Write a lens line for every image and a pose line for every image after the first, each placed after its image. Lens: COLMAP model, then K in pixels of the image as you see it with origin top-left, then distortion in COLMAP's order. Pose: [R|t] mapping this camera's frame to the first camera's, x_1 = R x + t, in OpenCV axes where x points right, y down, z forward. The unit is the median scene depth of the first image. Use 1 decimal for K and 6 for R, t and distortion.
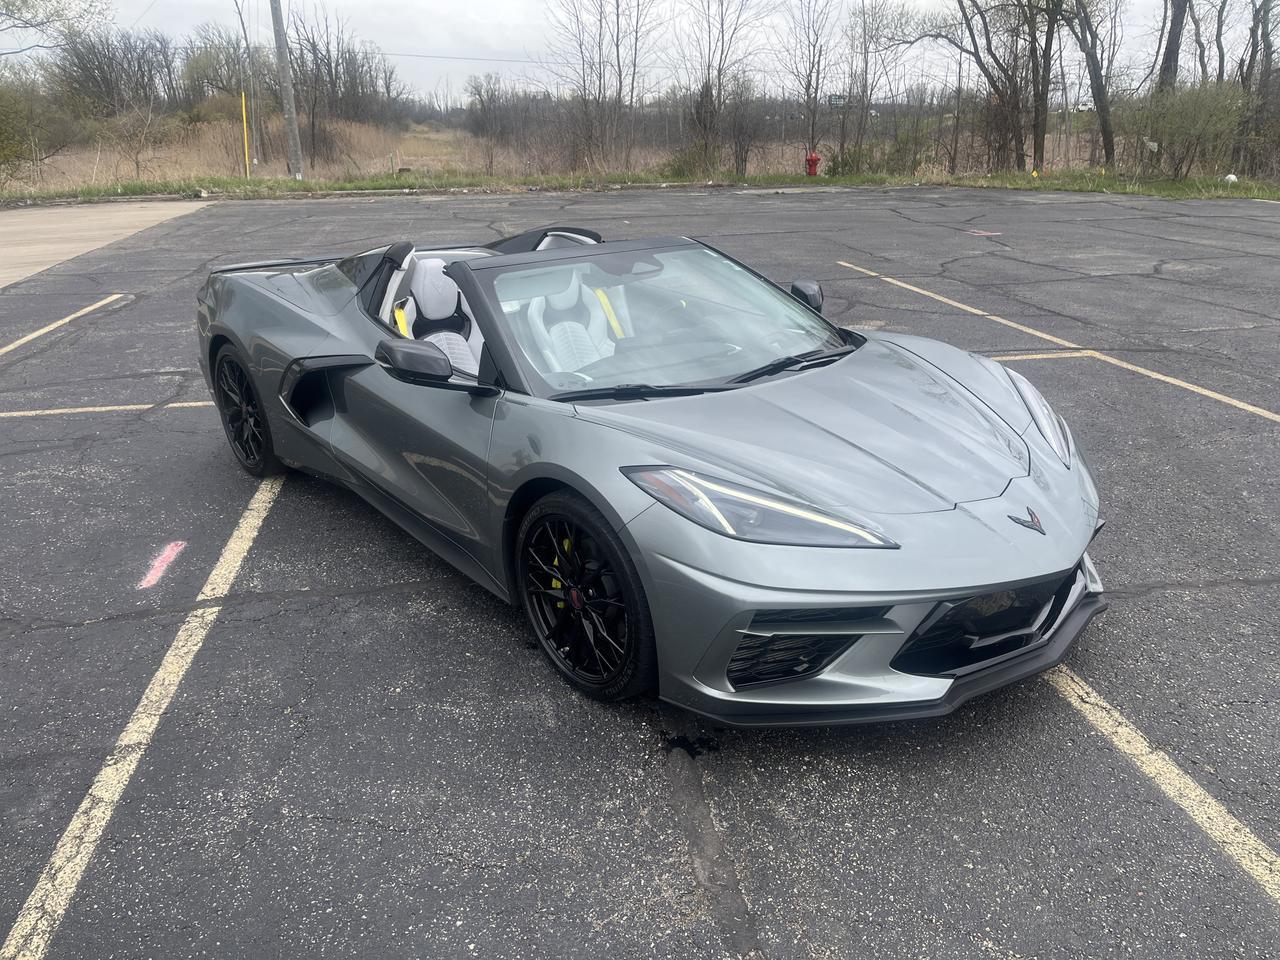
lens RADIAL K [[973.7, 0, 640.0], [0, 973.7, 480.0], [0, 0, 1]] dist [0.079628, -0.113621]
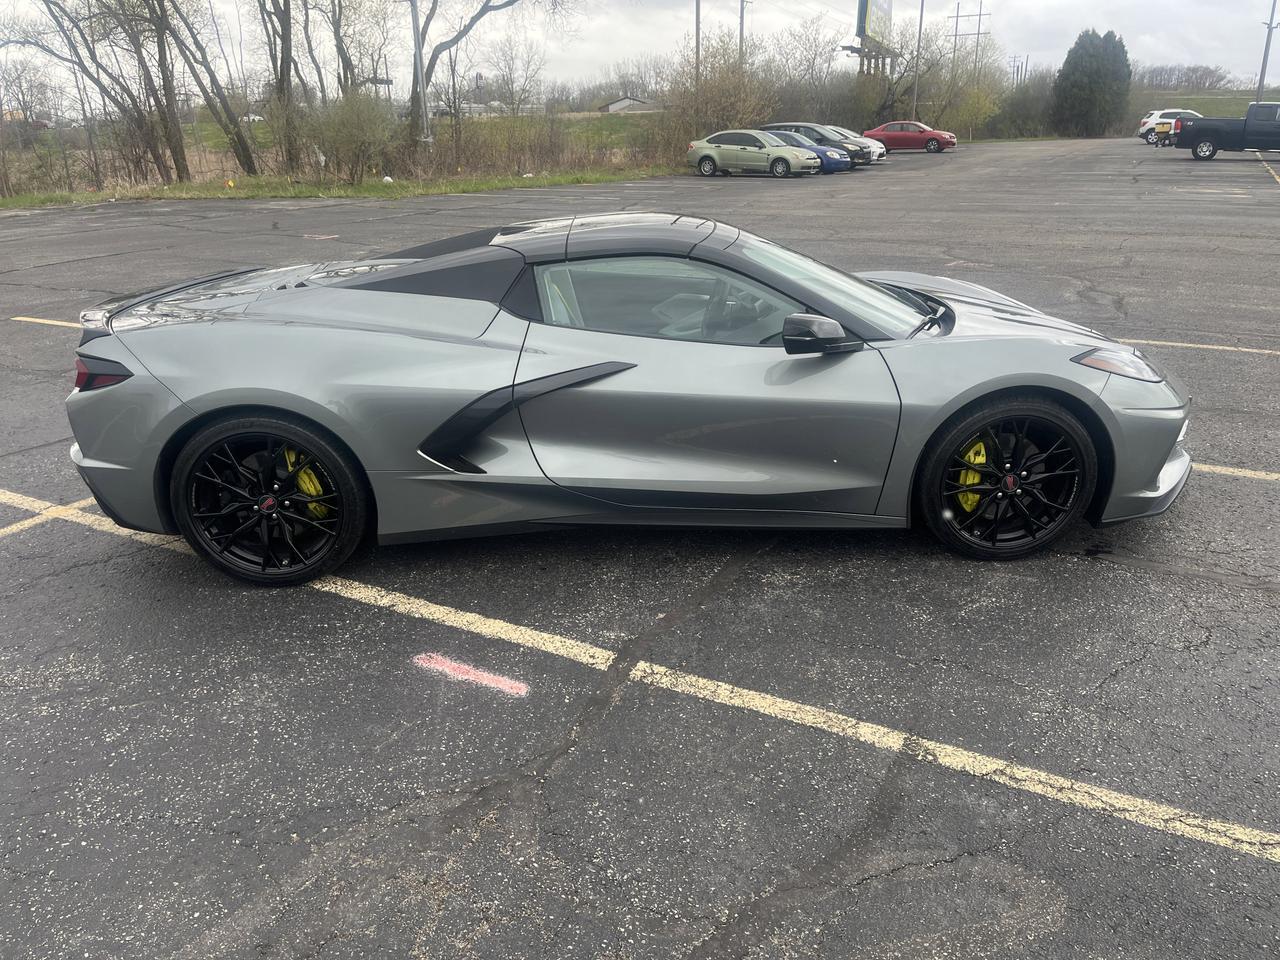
lens RADIAL K [[951.2, 0, 642.4], [0, 951.2, 503.5], [0, 0, 1]] dist [0.074544, -0.103346]
pose [[0.633884, -0.288198, 0.717728, -1.033420], [0.276519, 0.951094, 0.137687, -0.124835], [-0.722307, 0.111187, 0.682576, 0.416732]]
